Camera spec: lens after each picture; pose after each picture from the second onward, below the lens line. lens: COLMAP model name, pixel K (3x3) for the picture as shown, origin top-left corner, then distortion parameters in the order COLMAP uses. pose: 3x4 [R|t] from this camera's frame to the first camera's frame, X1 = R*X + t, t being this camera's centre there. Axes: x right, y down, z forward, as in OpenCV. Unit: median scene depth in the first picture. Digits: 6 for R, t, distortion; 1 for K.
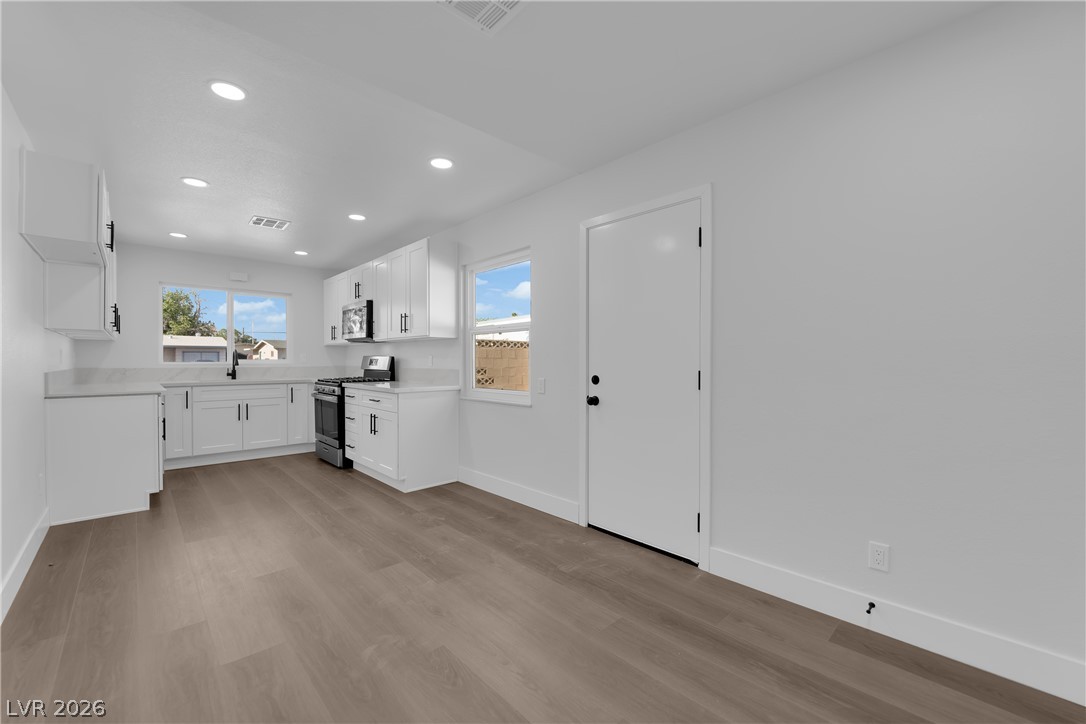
lens RADIAL K [[436.9, 0, 538.7], [0, 436.9, 363.5], [0, 0, 1]] dist [-0.008902, -0.004119]
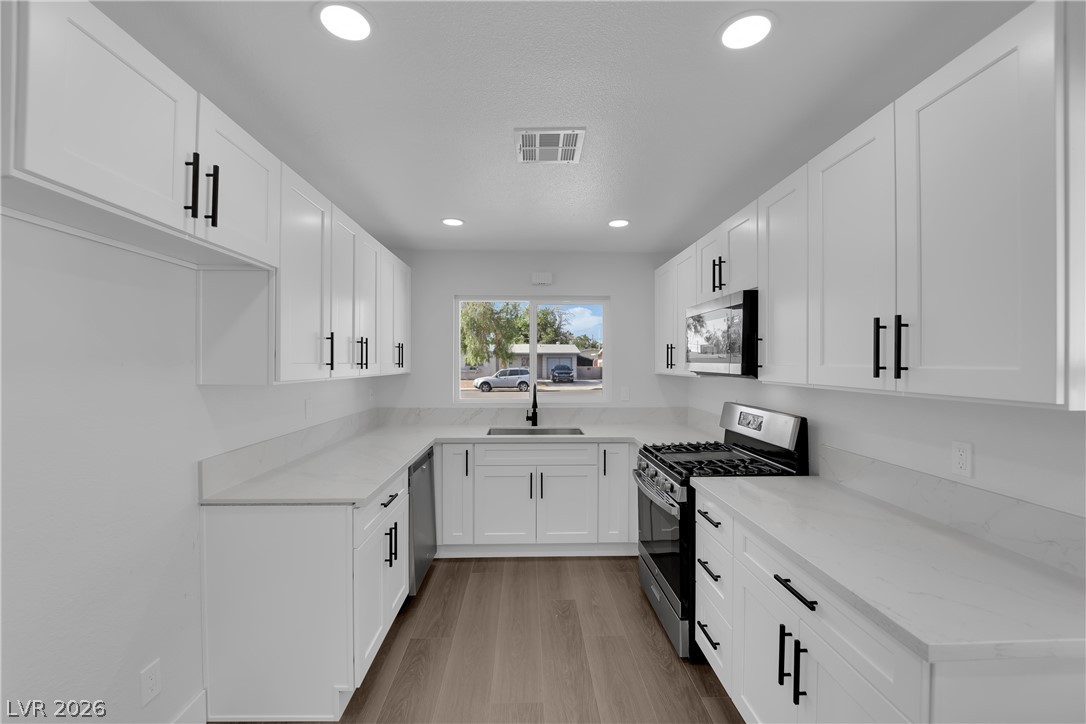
lens RADIAL K [[436.9, 0, 538.7], [0, 436.9, 363.5], [0, 0, 1]] dist [-0.008902, -0.004119]
pose [[0.750203, 0.003441, -0.661198, -0.234488], [-0.005934, 0.999981, -0.001528, -0.063357], [0.661181, 0.005070, 0.750210, 0.482937]]
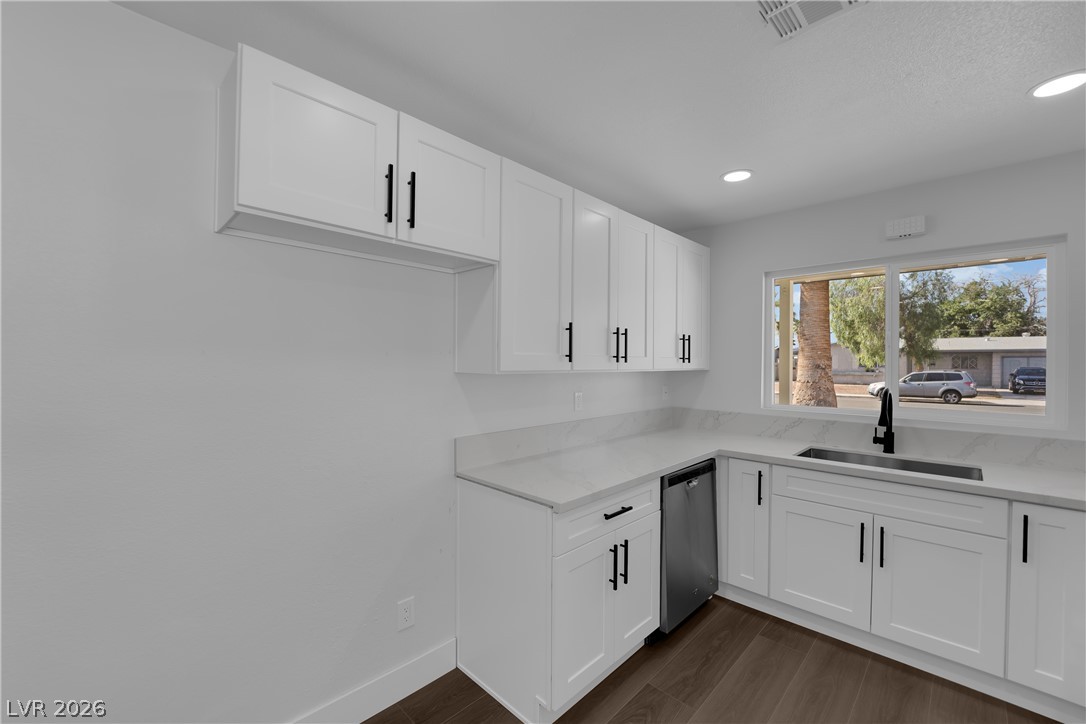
lens RADIAL K [[436.9, 0, 538.7], [0, 436.9, 363.5], [0, 0, 1]] dist [-0.008902, -0.004119]
pose [[0.036191, 0.005519, -0.999330, -0.258335], [-0.011576, 0.999920, 0.005103, -0.056917], [0.999278, 0.011384, 0.036252, 0.619069]]
